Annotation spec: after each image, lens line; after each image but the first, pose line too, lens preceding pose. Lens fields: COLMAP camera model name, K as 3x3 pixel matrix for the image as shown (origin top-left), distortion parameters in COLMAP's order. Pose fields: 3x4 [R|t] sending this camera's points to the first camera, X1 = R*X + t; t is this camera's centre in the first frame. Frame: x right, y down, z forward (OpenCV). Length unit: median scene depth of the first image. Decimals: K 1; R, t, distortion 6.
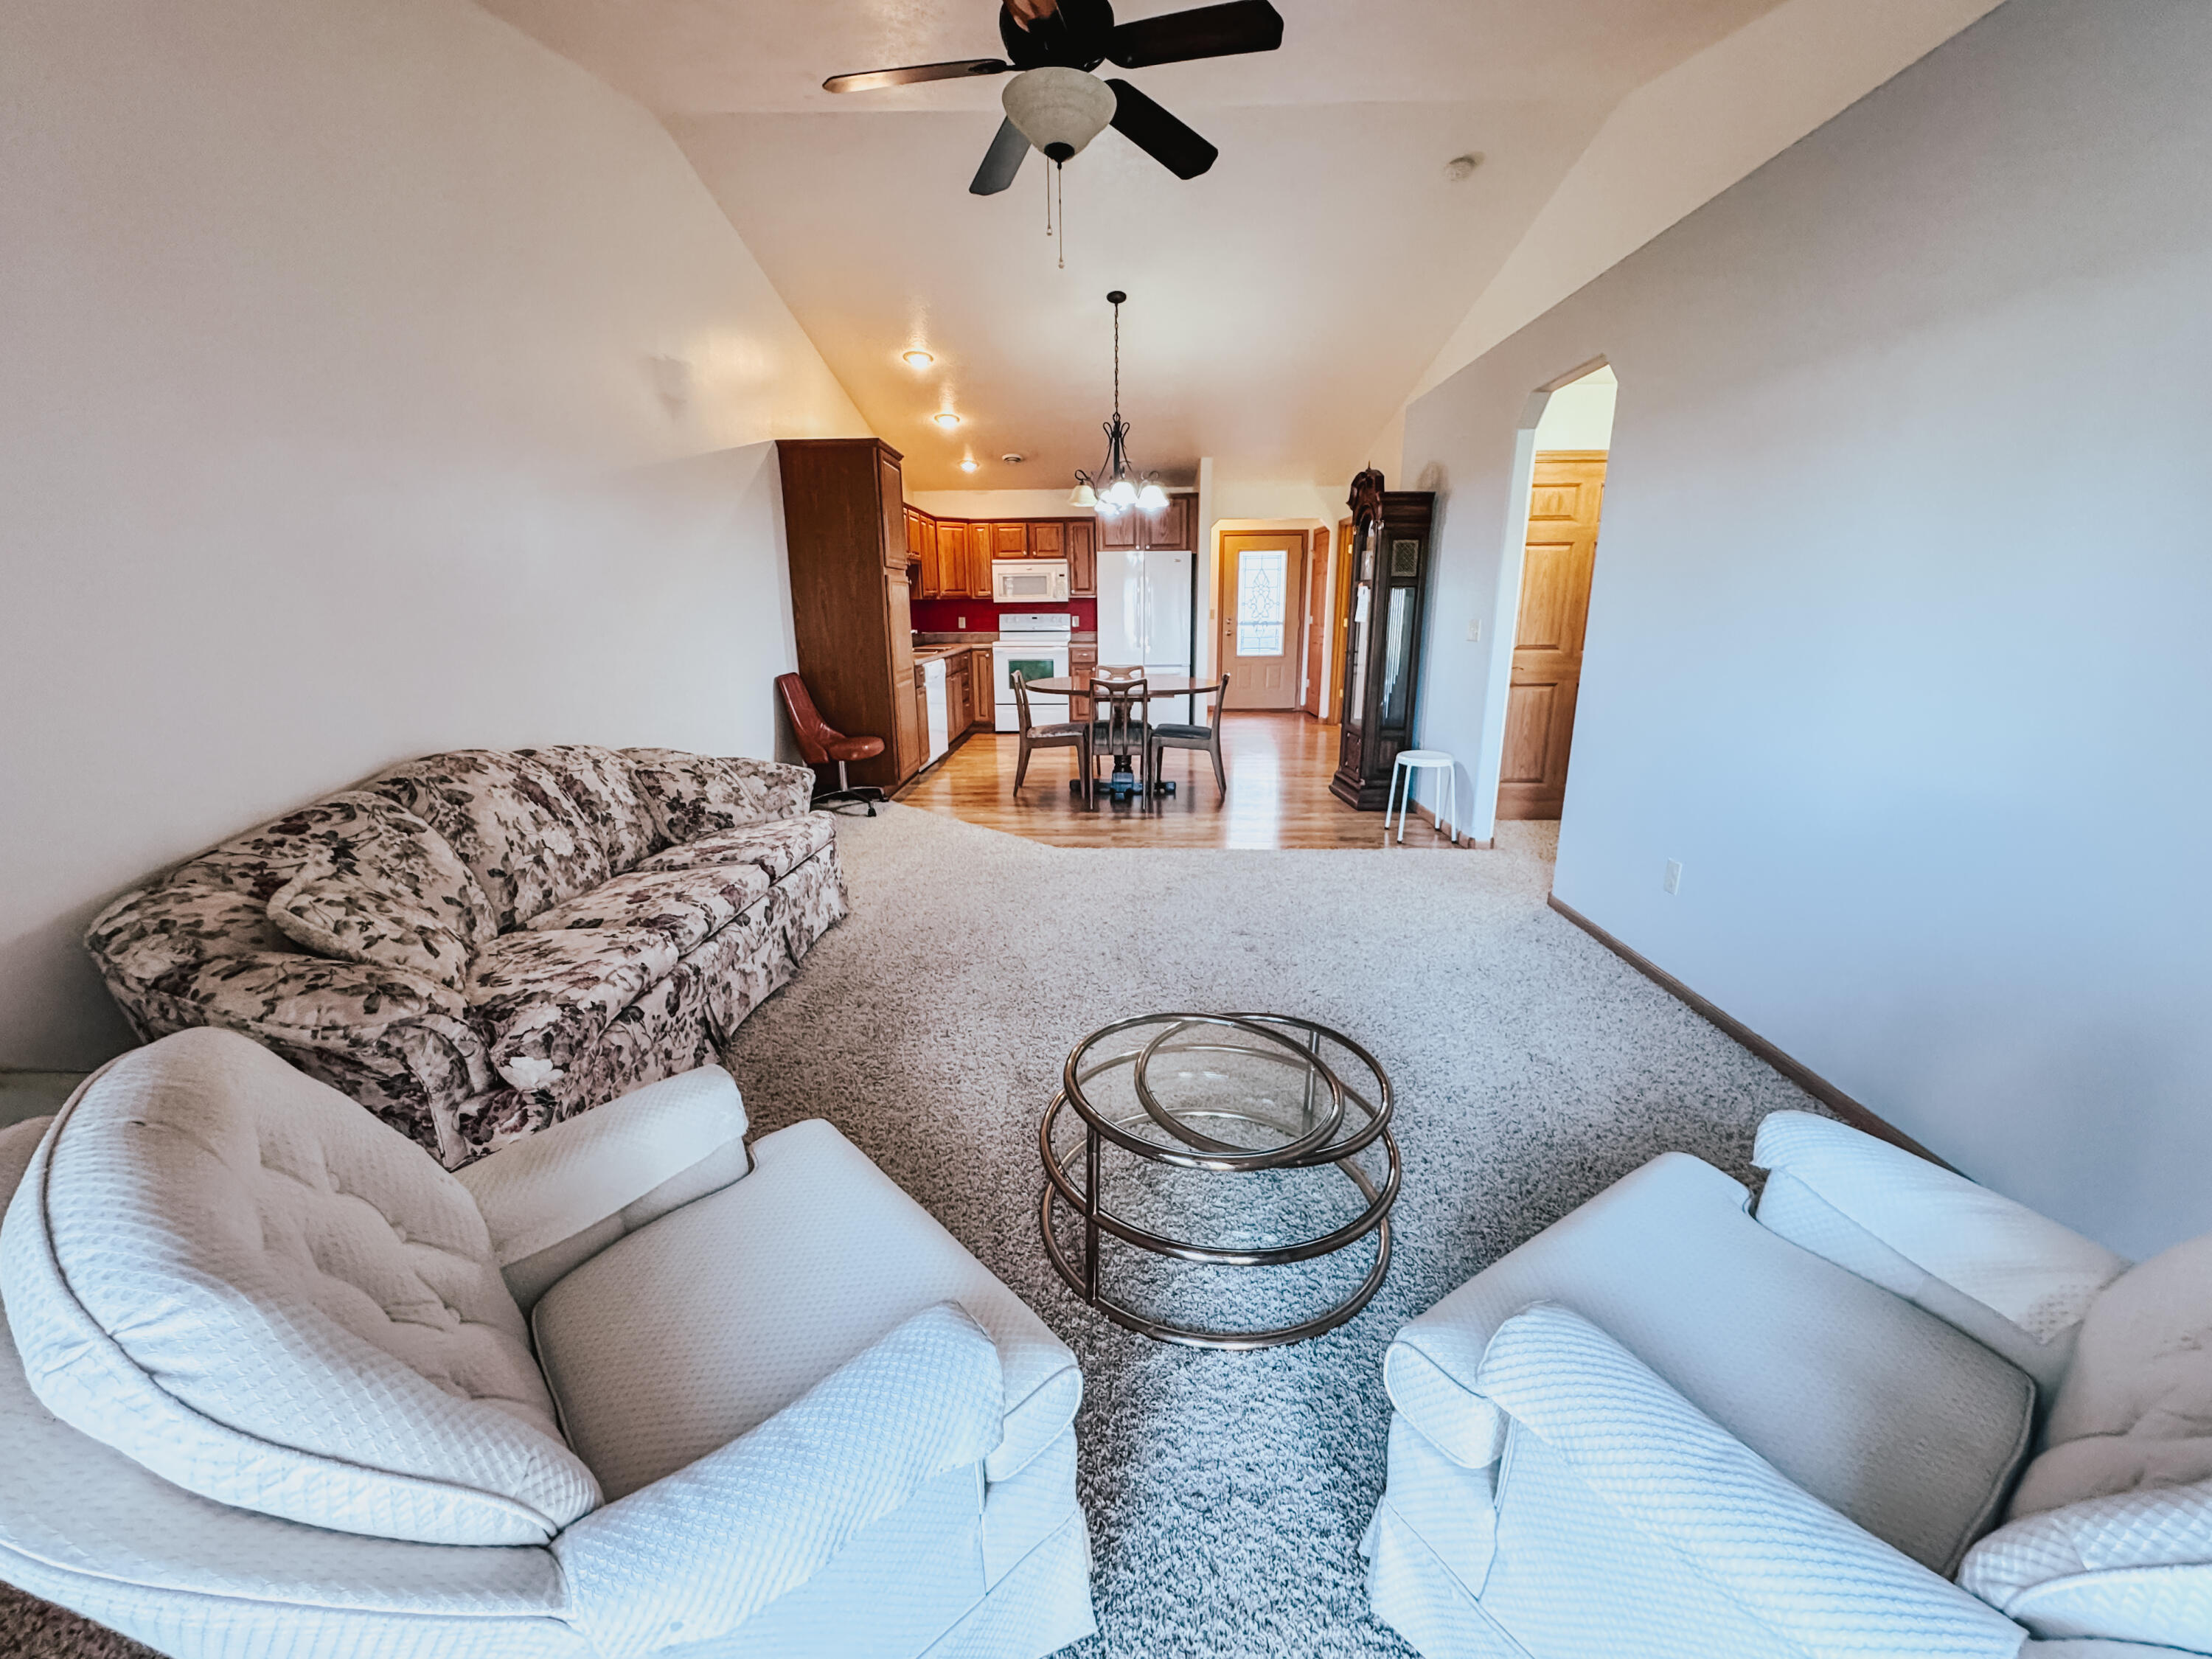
lens RADIAL K [[887.7, 0, 1100.1], [0, 887.7, 831.0], [0, 0, 1]] dist [-0.004241, 0.000304]
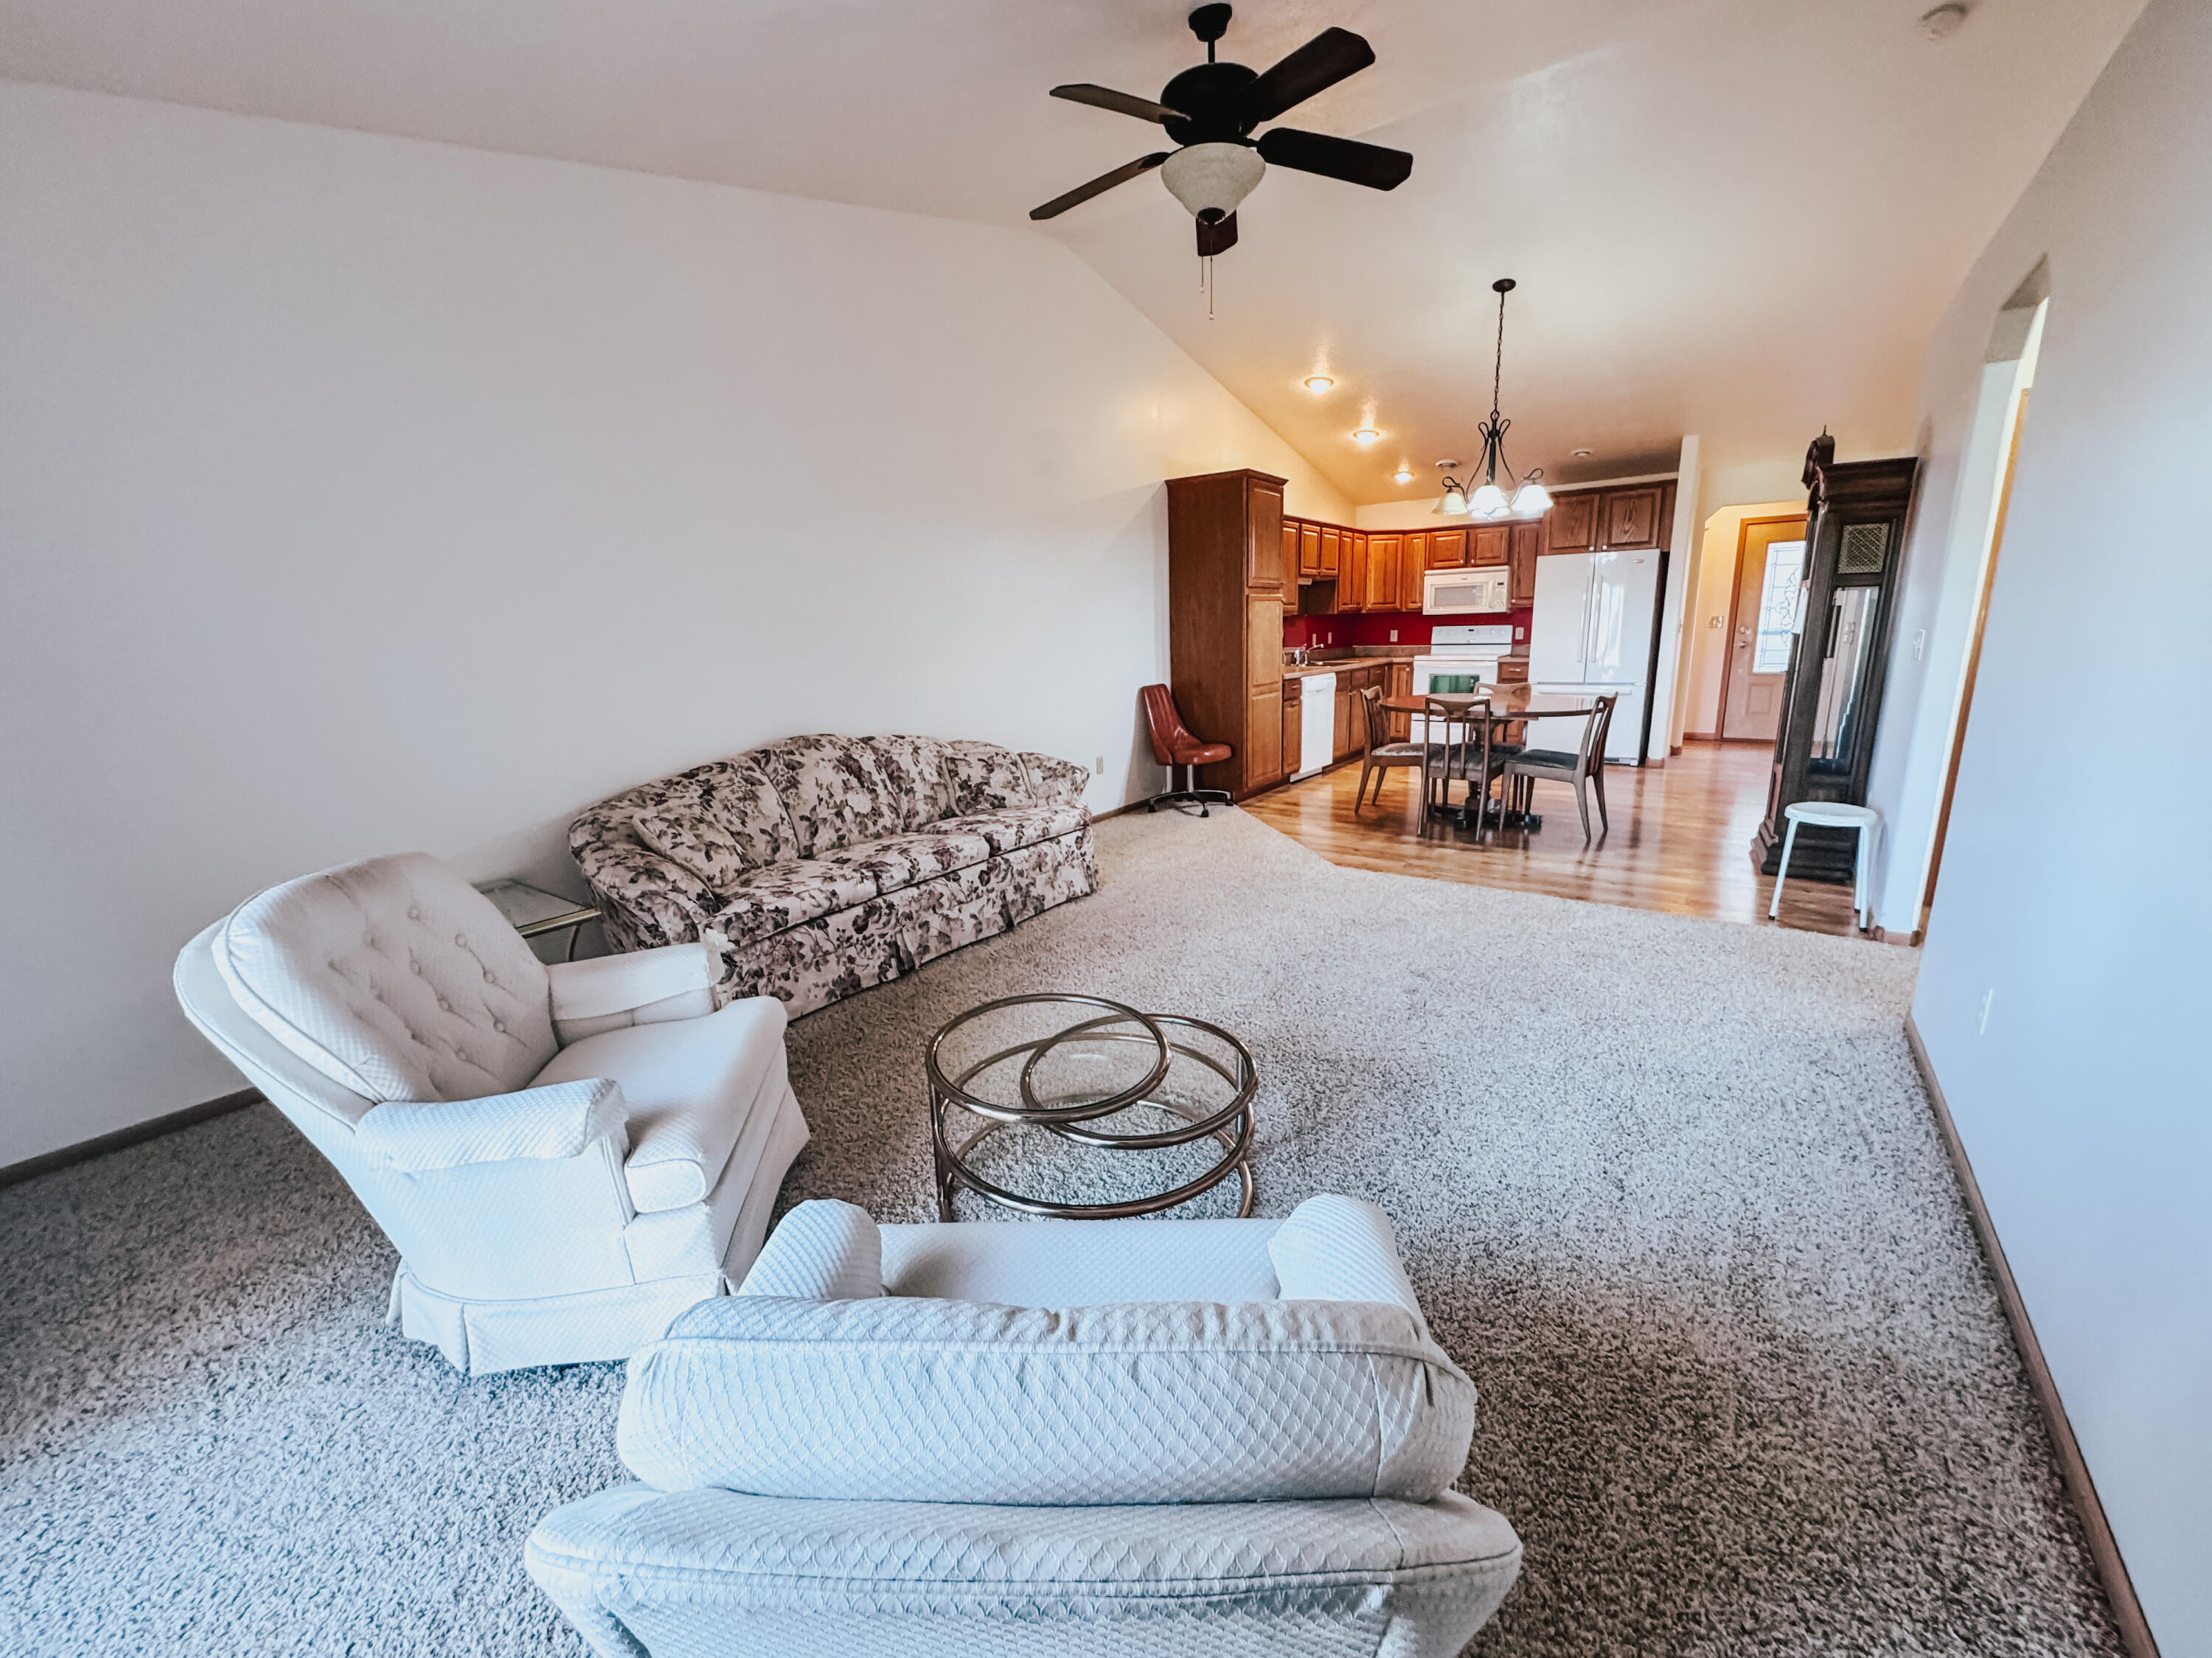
lens RADIAL K [[887.6, 0, 1092.4], [0, 887.6, 826.7], [0, 0, 1]] dist [-0.004241, 0.000304]
pose [[0.822408, 0.108646, -0.558427, 0.381639], [-0.117322, 0.992885, 0.020389, -0.017548], [0.556668, 0.048748, 0.829303, 0.035814]]
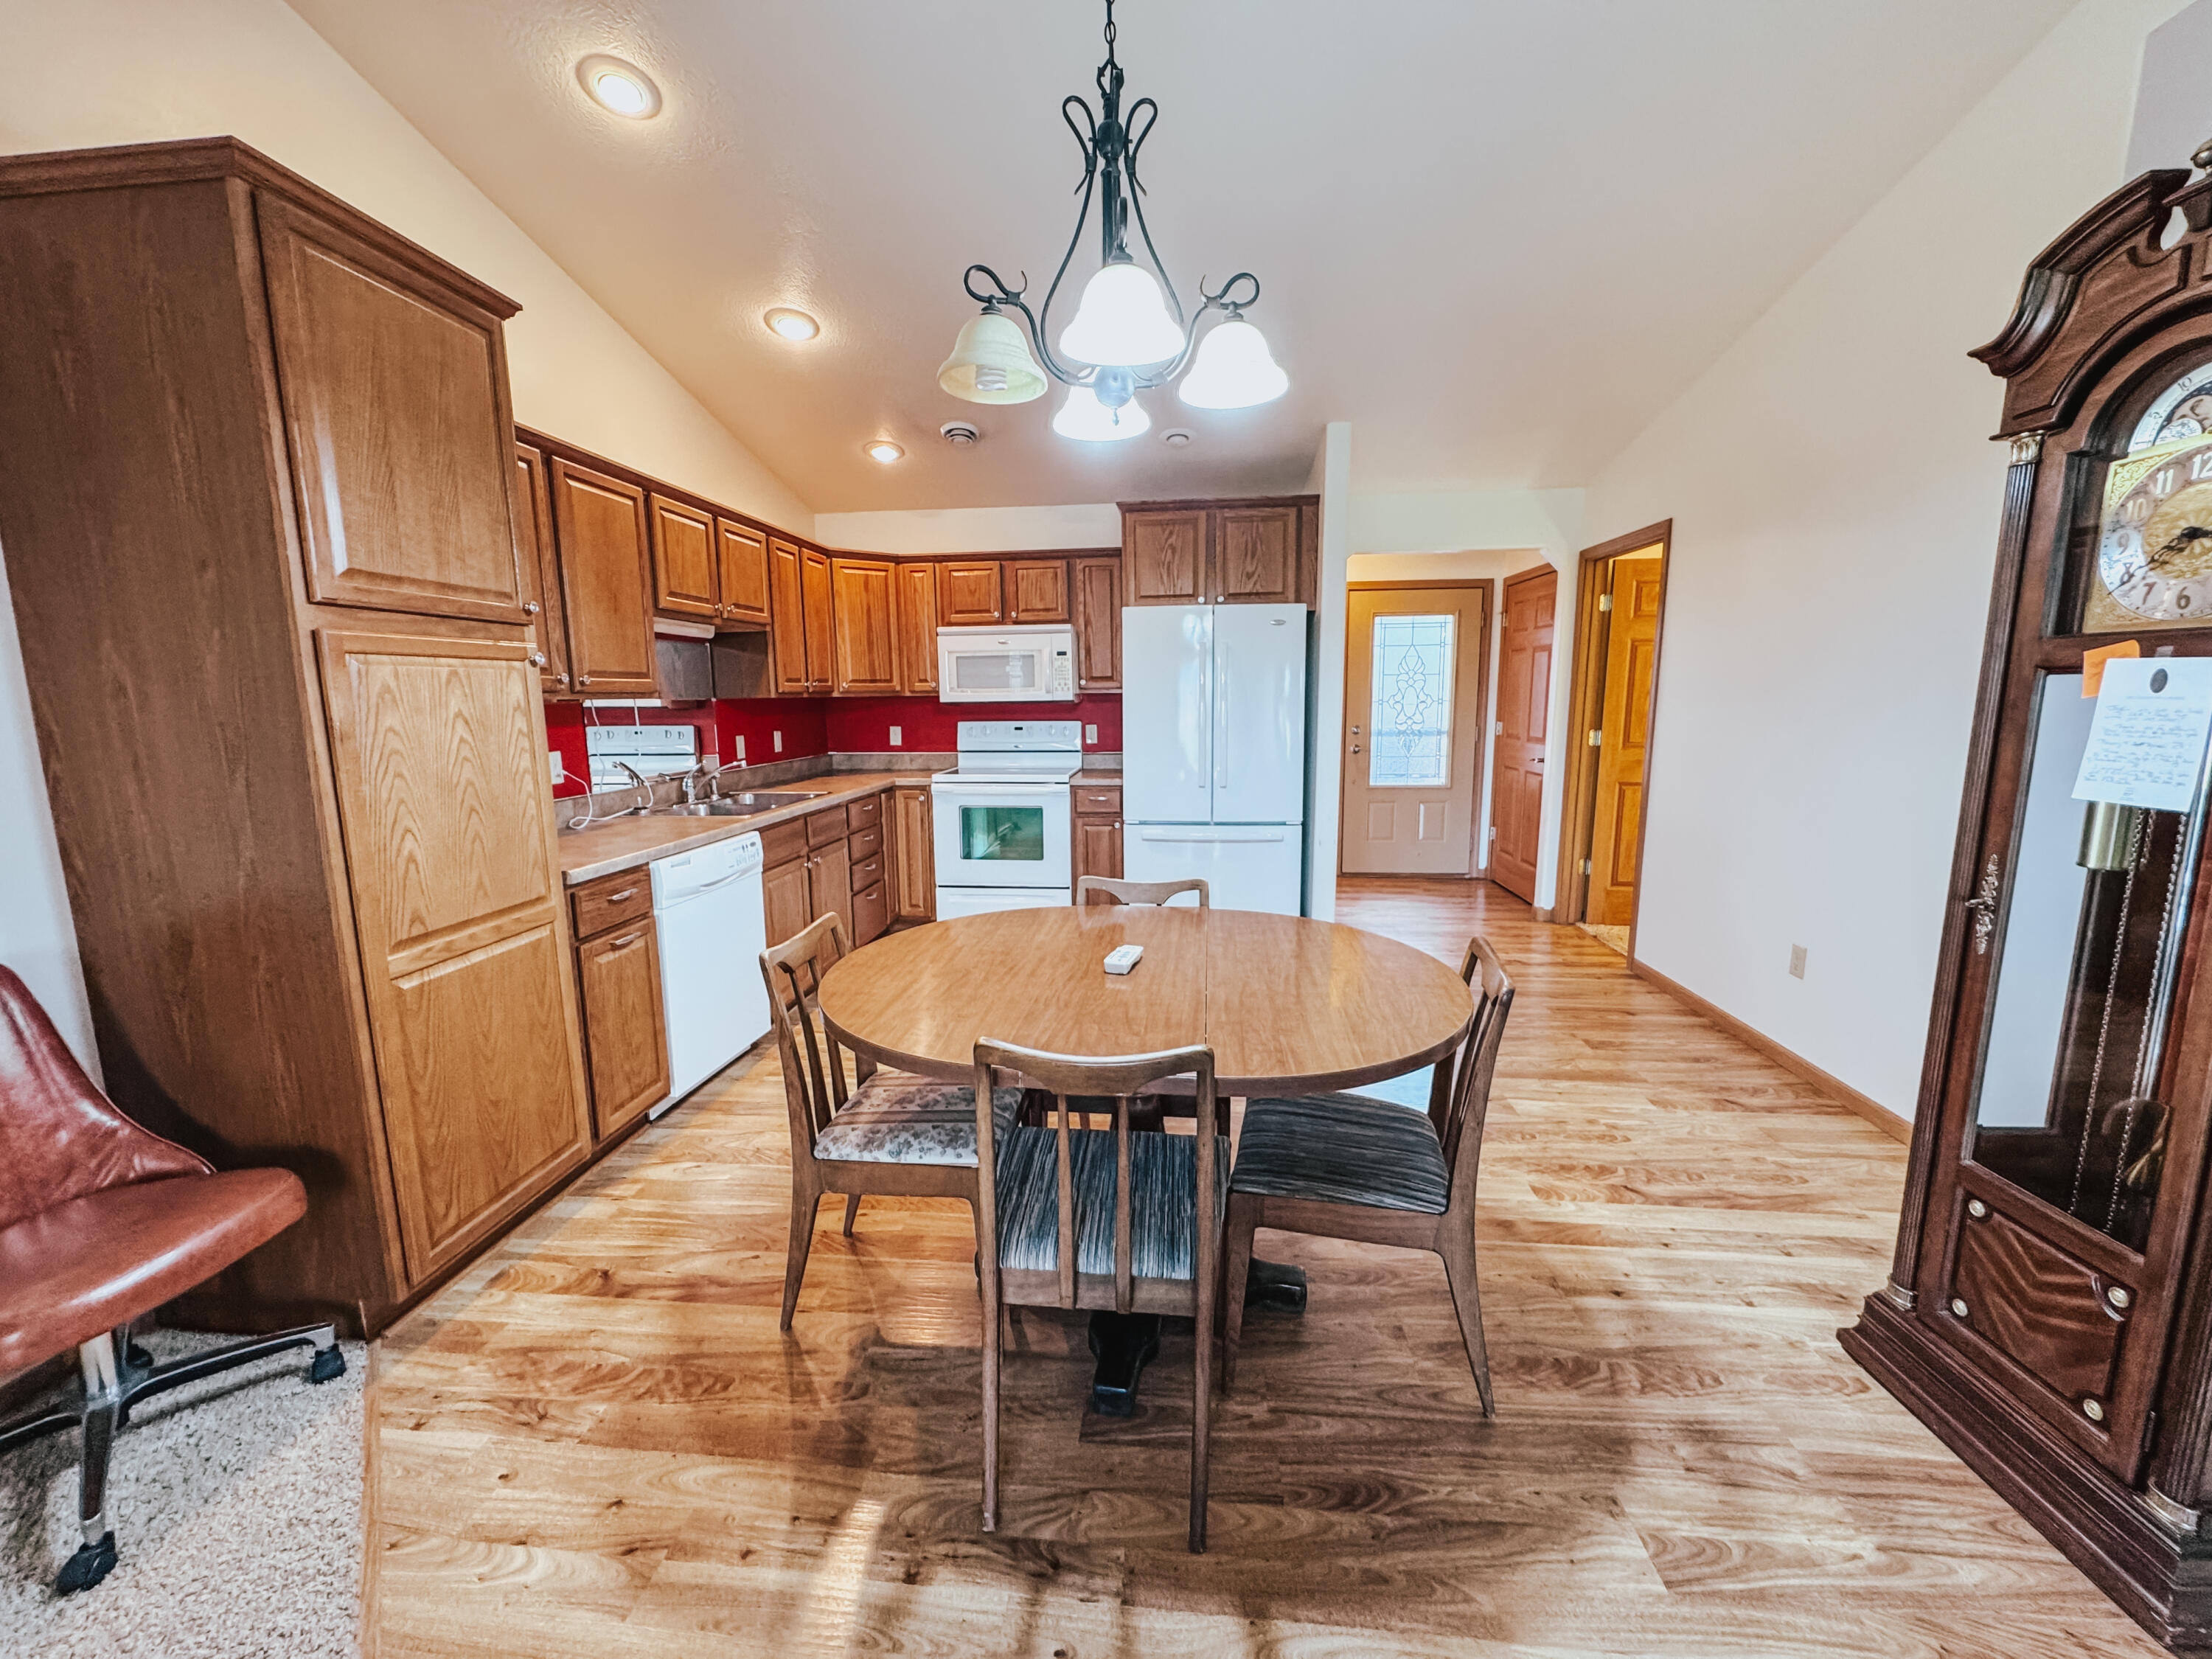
lens RADIAL K [[887.7, 0, 1104.2], [0, 887.7, 823.2], [0, 0, 1]] dist [-0.004241, 0.000304]
pose [[0.997049, 0.008800, -0.076261, 0.064798], [-0.016779, 0.994369, -0.104634, -0.327131], [0.074910, 0.105605, 0.991583, 1.209663]]
